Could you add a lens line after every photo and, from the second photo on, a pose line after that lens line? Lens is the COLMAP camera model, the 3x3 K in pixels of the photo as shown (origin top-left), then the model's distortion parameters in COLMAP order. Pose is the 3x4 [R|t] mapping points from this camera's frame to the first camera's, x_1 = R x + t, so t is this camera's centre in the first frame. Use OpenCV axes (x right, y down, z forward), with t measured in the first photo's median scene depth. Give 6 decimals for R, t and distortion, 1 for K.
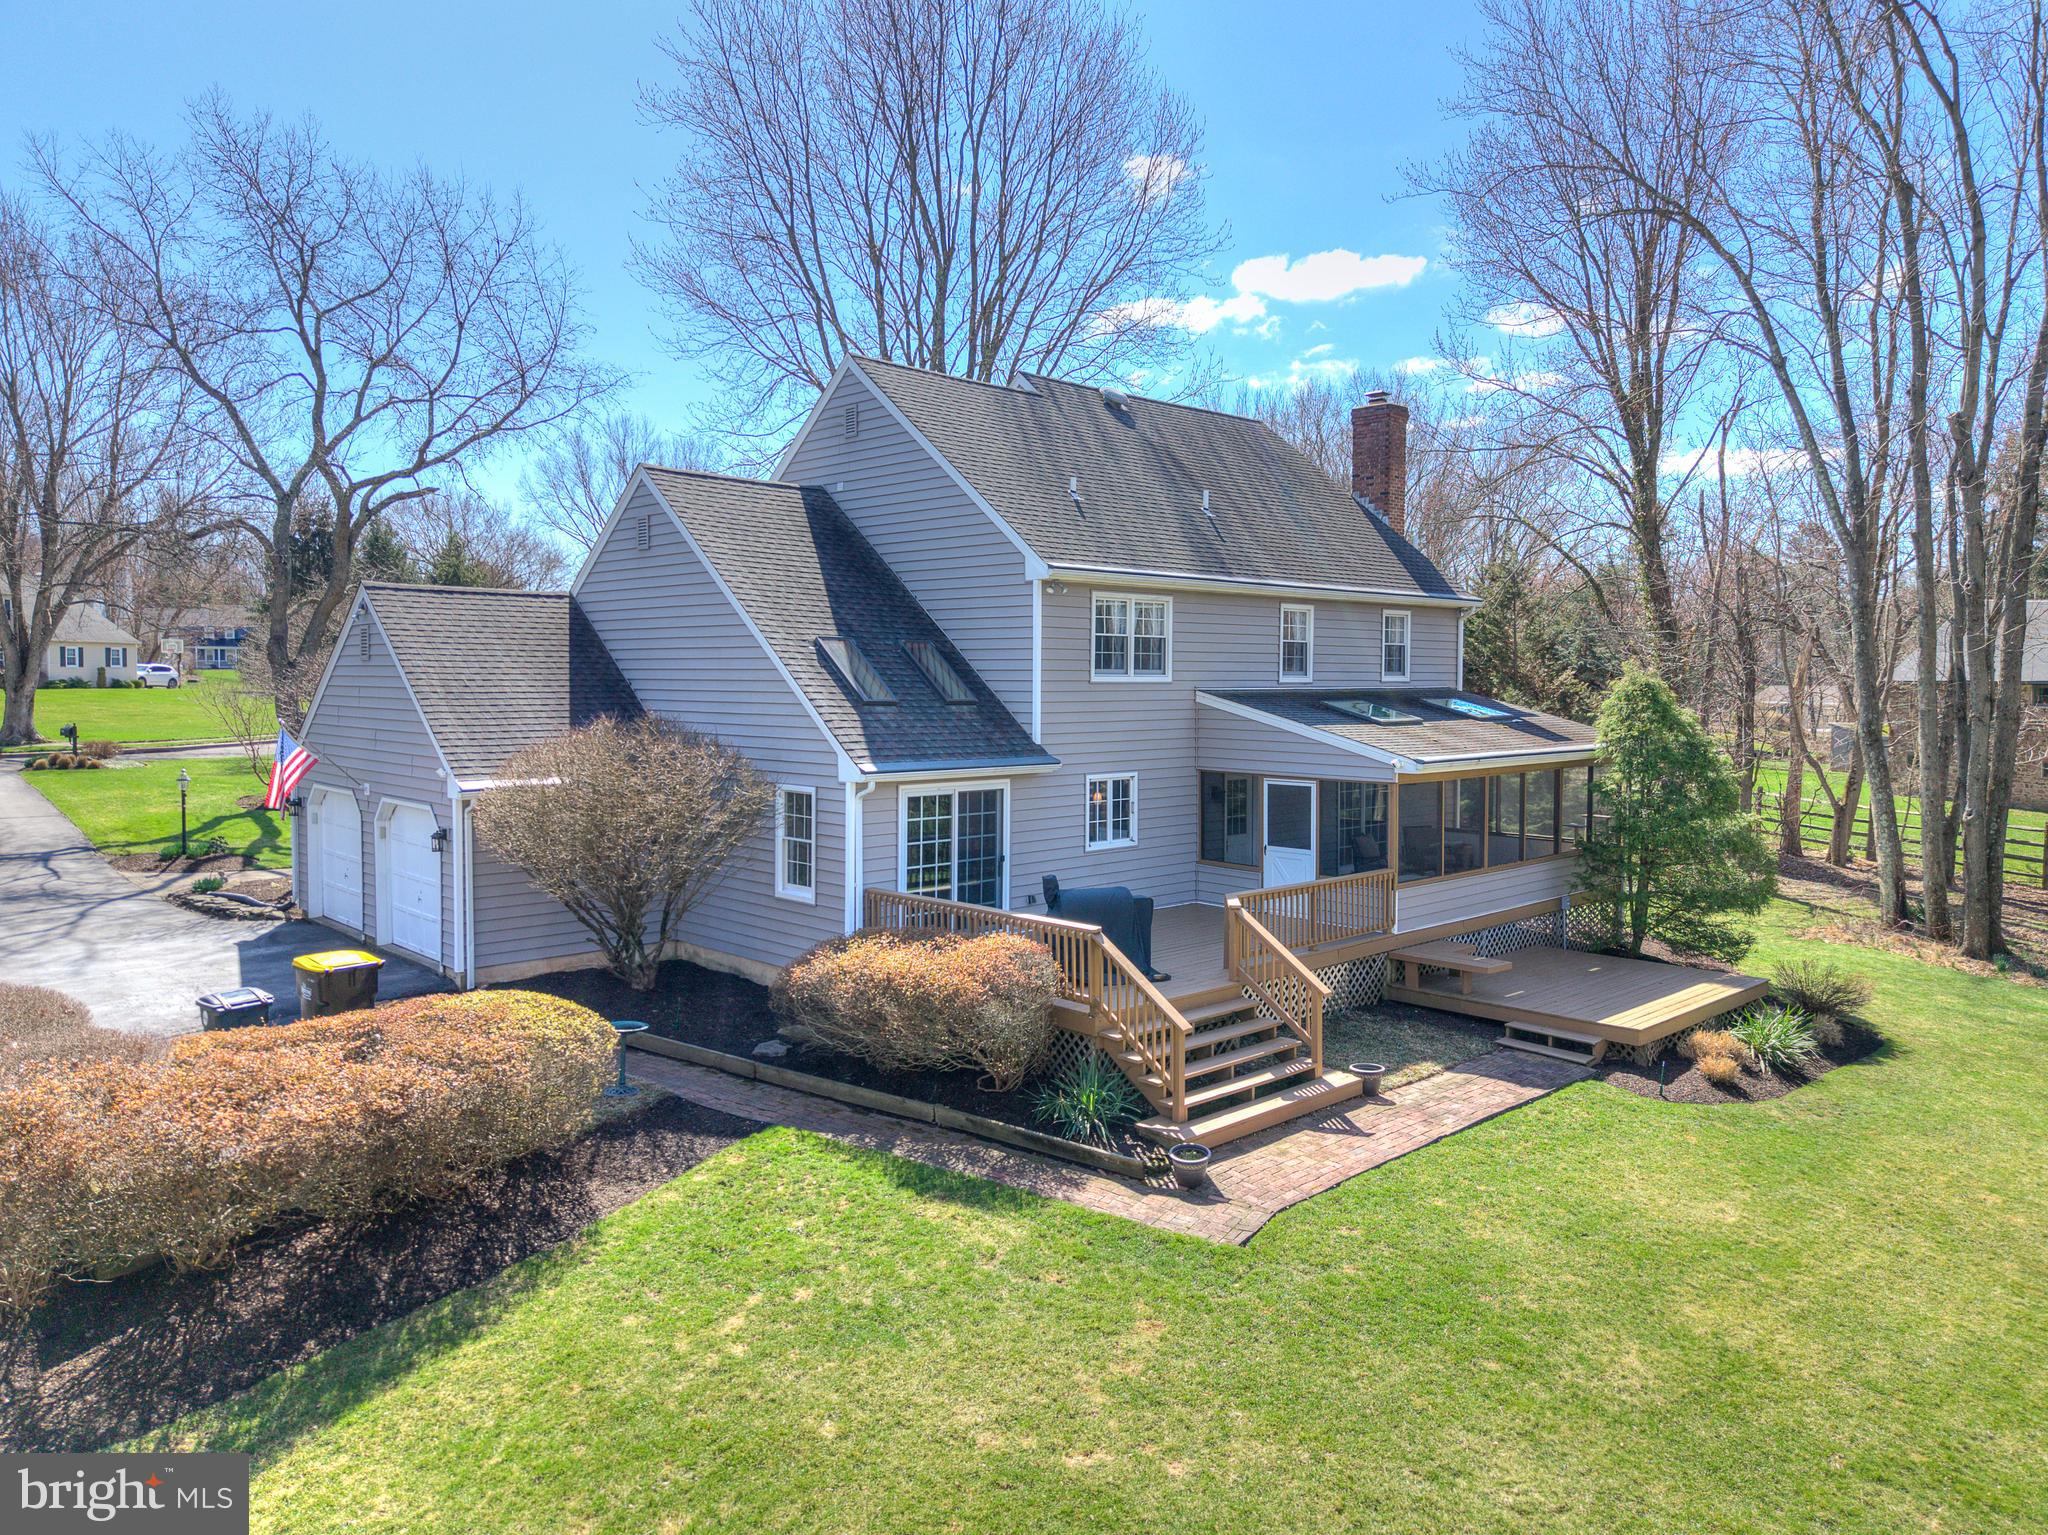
lens RADIAL K [[1348.4, 0, 1024.0], [0, 1348.4, 767.5], [0, 0, 1]] dist [0.014415, 0.000576]
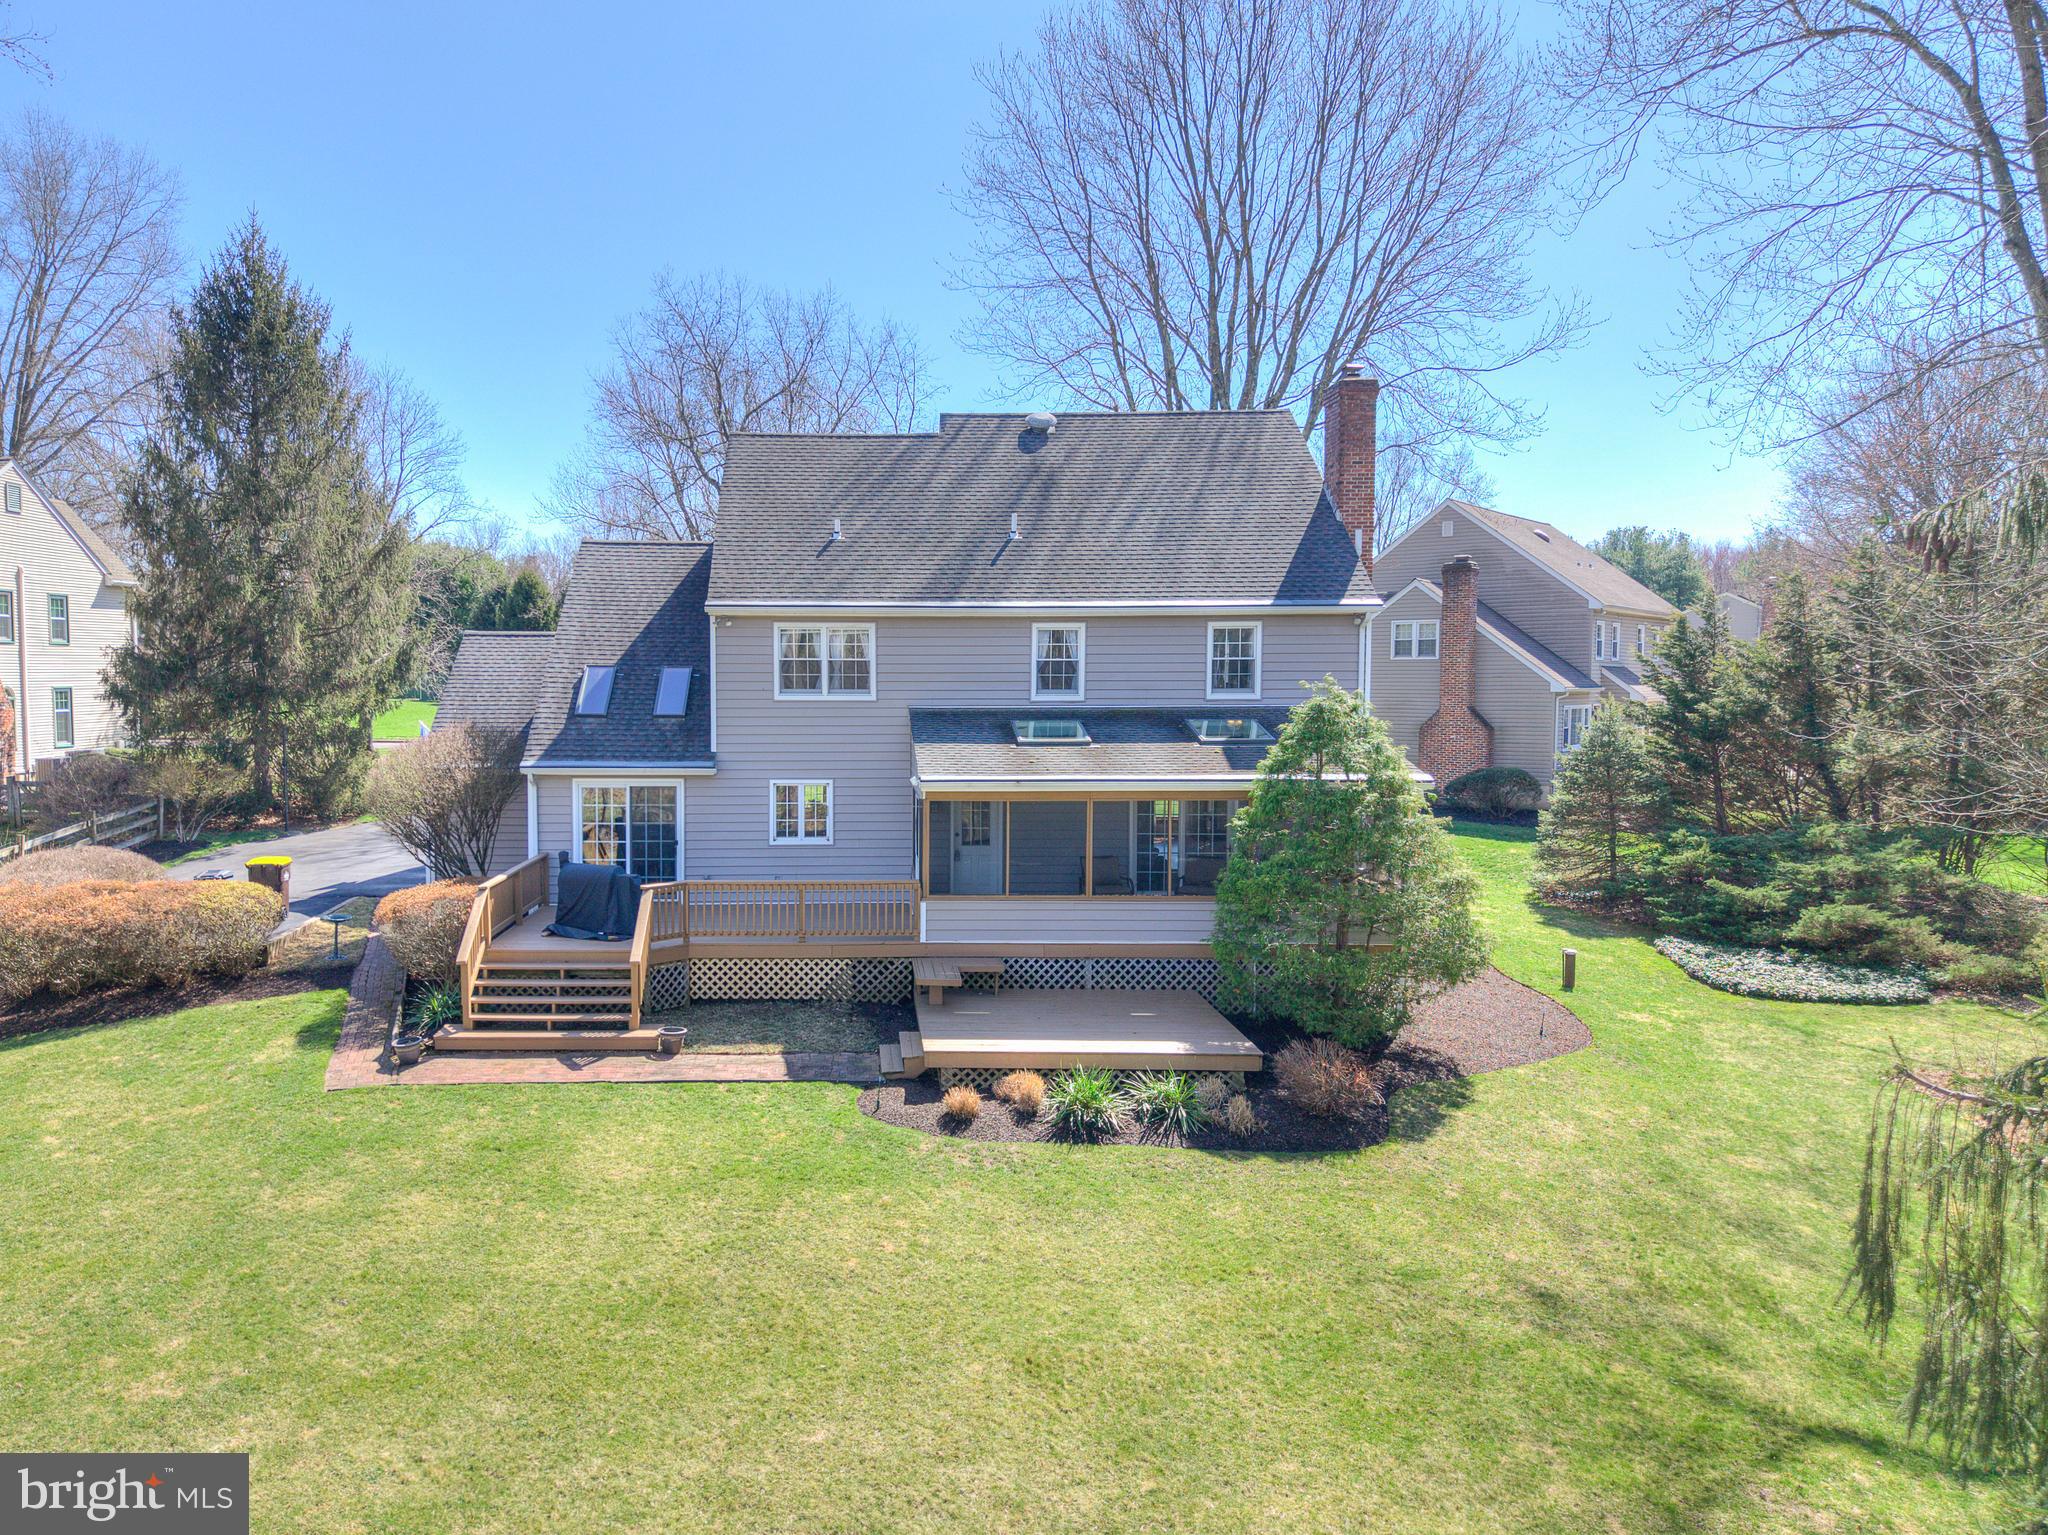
lens RADIAL K [[1348.4, 0, 1024.0], [0, 1348.4, 767.5], [0, 0, 1]] dist [0.014415, 0.000576]
pose [[0.710719, 0.022143, -0.703127, 0.997929], [-0.043976, 0.998948, -0.012992, 0.000545], [0.702100, 0.040154, 0.710945, 0.312314]]
